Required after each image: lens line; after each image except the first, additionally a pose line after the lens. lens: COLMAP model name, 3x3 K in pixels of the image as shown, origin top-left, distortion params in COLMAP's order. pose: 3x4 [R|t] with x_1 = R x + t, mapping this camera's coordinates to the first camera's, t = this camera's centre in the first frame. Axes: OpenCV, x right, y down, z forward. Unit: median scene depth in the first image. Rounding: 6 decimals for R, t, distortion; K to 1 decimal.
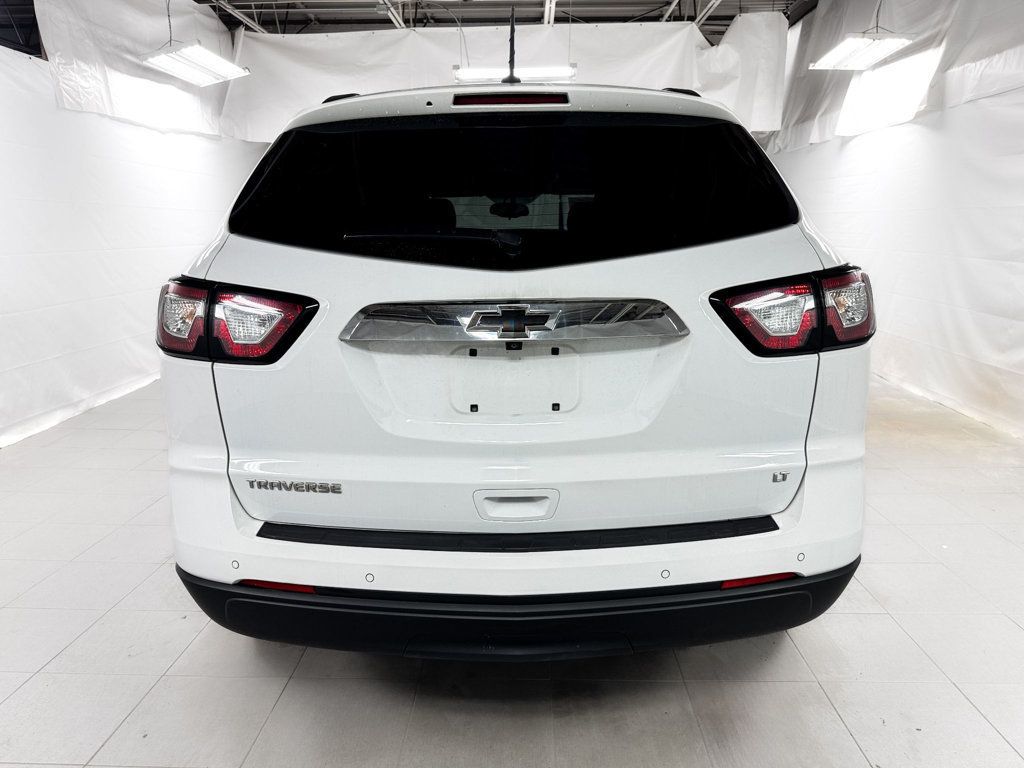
lens RADIAL K [[764.0, 0, 515.6], [0, 764.0, 383.1], [0, 0, 1]] dist [0.062765, -0.050716]
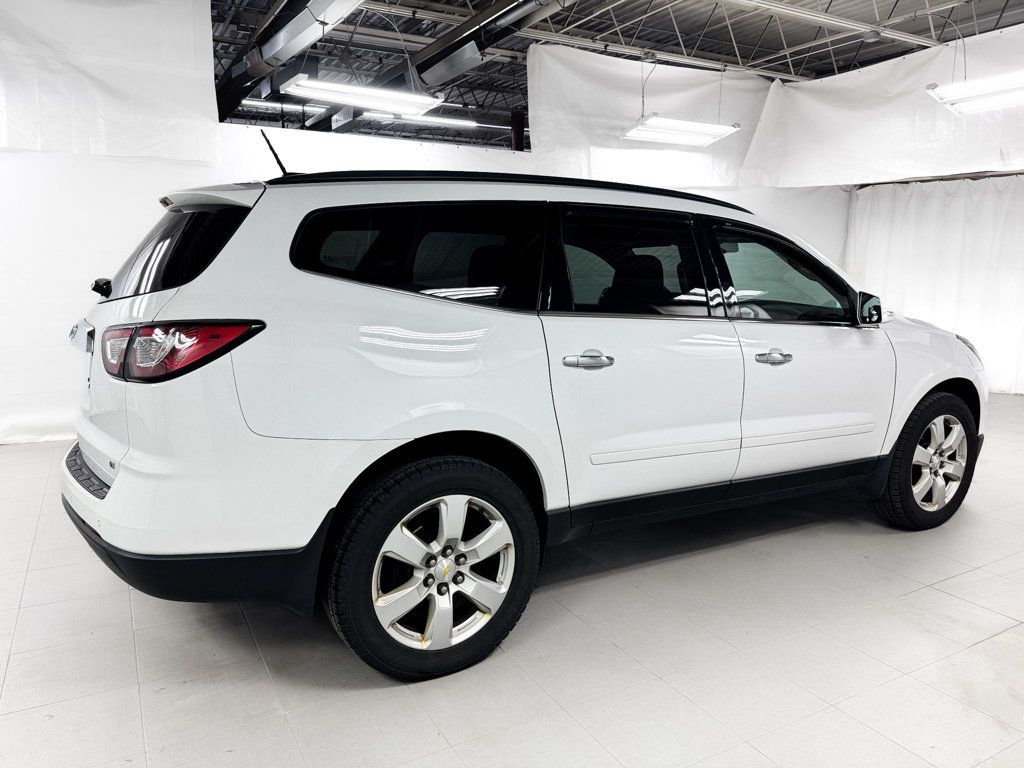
lens RADIAL K [[743.1, 0, 466.8], [0, 743.1, 400.3], [0, 0, 1]] dist [0.006273, 0.002756]
pose [[0.454435, 0.186914, -0.870949, 1.825164], [-0.199259, 0.974292, 0.105124, -0.274706], [0.868208, 0.125773, 0.479997, 0.923781]]
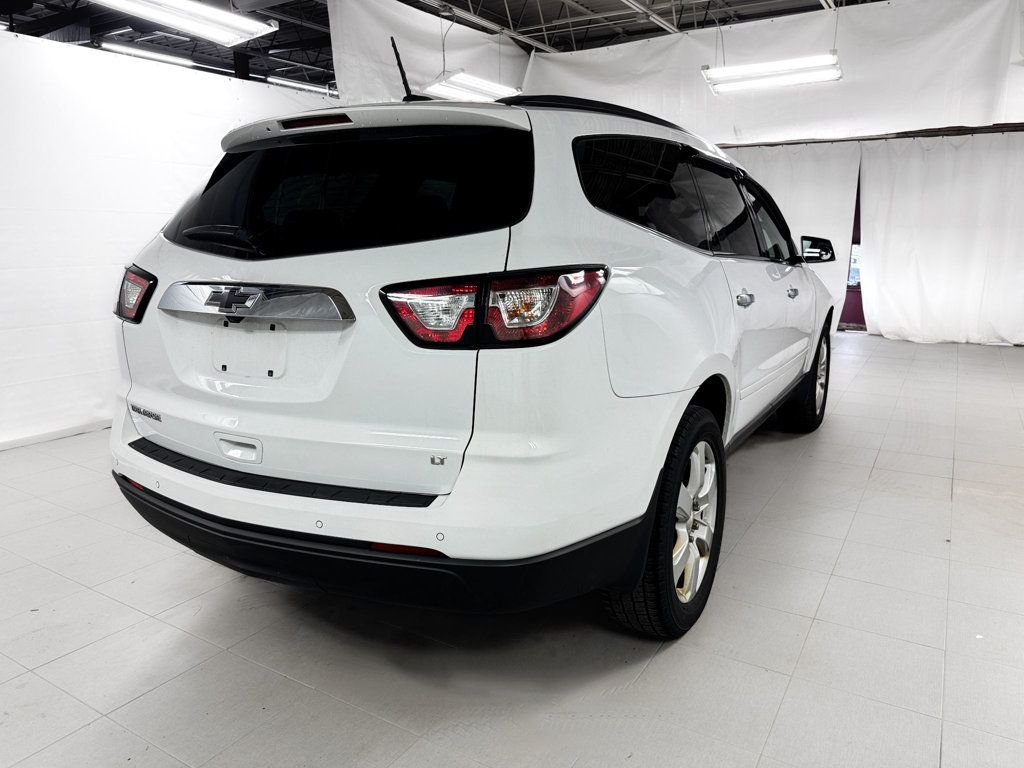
lens RADIAL K [[785.3, 0, 496.7], [0, 785.3, 384.5], [0, 0, 1]] dist [0.018803, 0.008960]
pose [[0.859765, 0.108027, -0.499133, 0.943149], [-0.112420, 0.993431, 0.021362, -0.017421], [0.498162, 0.037746, 0.866262, 0.089419]]
